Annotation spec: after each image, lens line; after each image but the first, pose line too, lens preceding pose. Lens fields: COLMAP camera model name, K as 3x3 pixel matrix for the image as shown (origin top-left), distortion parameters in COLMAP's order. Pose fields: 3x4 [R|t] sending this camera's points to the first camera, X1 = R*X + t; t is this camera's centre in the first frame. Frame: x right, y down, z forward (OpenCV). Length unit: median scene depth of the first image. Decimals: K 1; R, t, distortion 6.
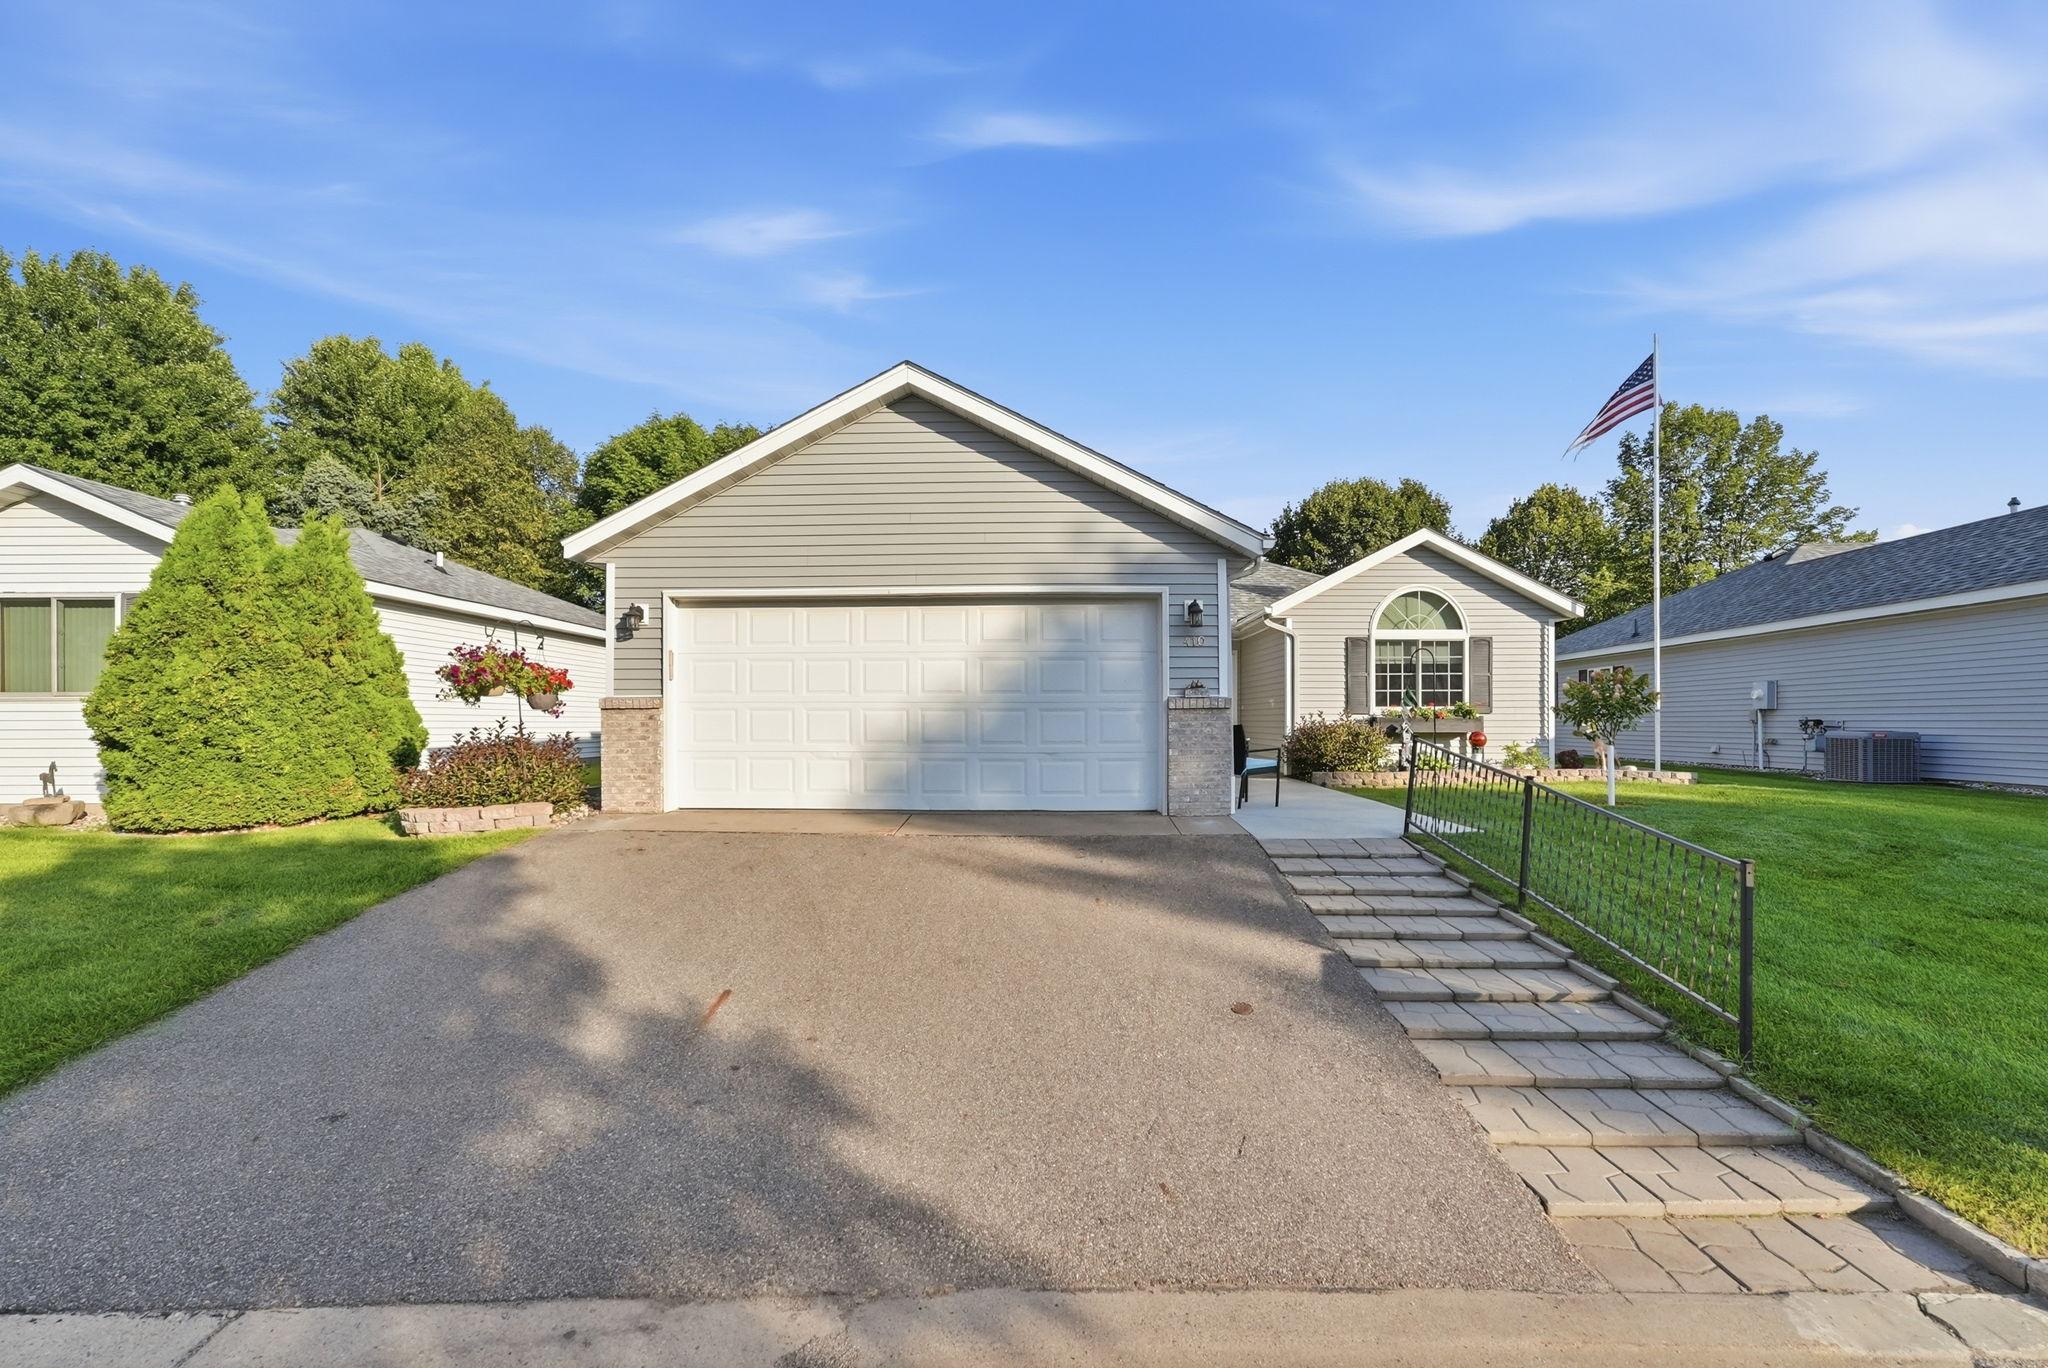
lens RADIAL K [[856.1, 0, 1007.9], [0, 856.1, 663.4], [0, 0, 1]] dist [-0.019766, 0.014199]
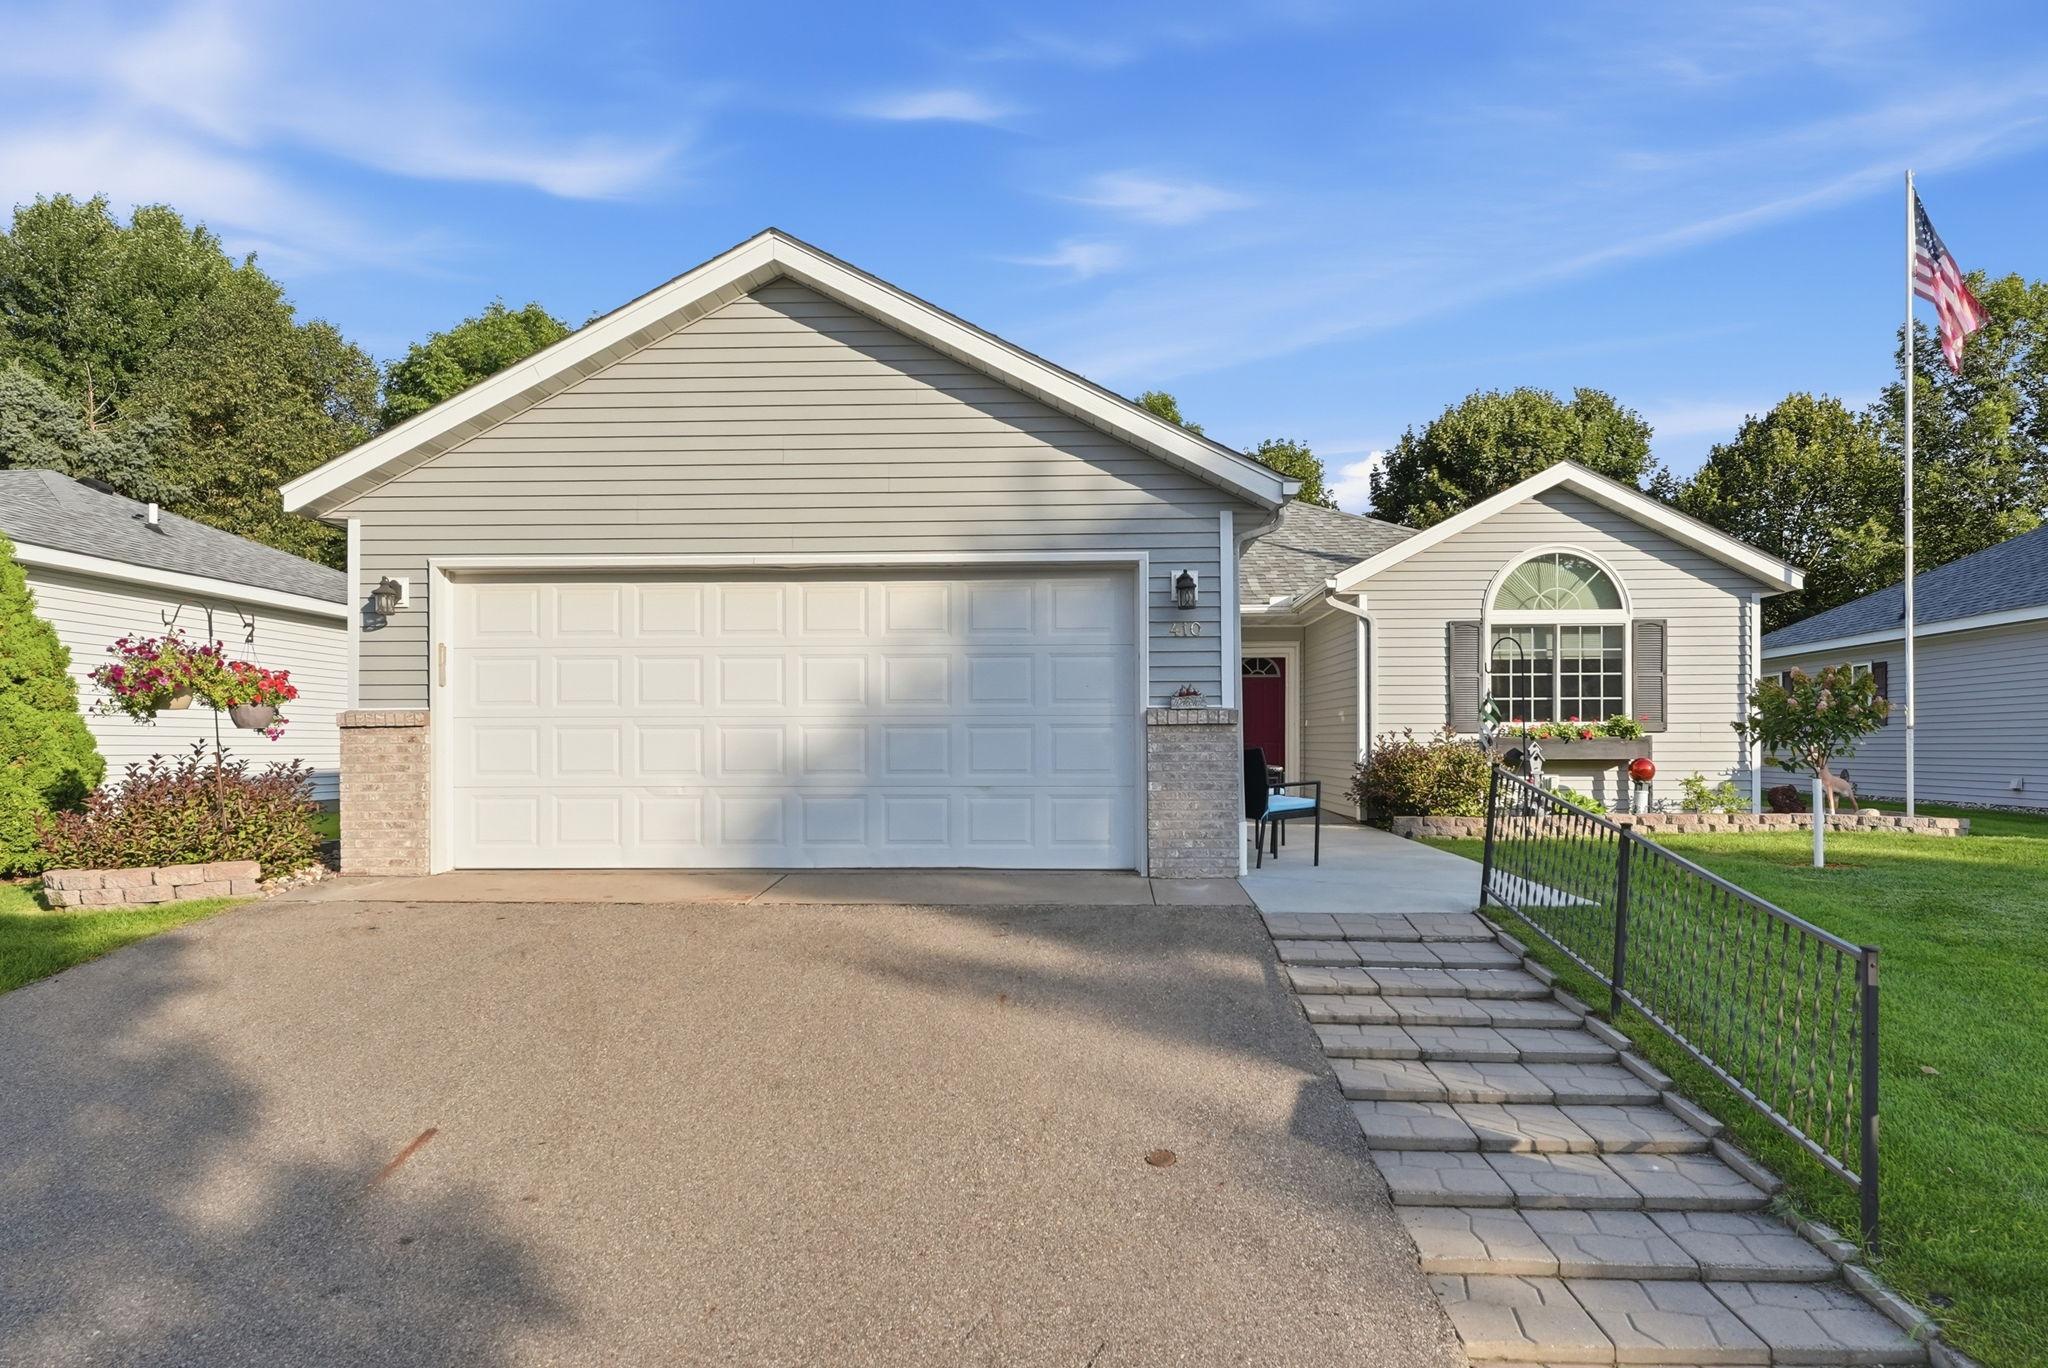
lens RADIAL K [[1232.4, 0, 1023.9], [0, 1232.4, 657.1], [0, 0, 1]] dist [0.010525, -0.002273]
pose [[0.999792, -0.002719, -0.020210, 0.106370], [0.002672, 0.999994, -0.002308, -0.000478], [0.020216, 0.002253, 0.999793, -0.004104]]
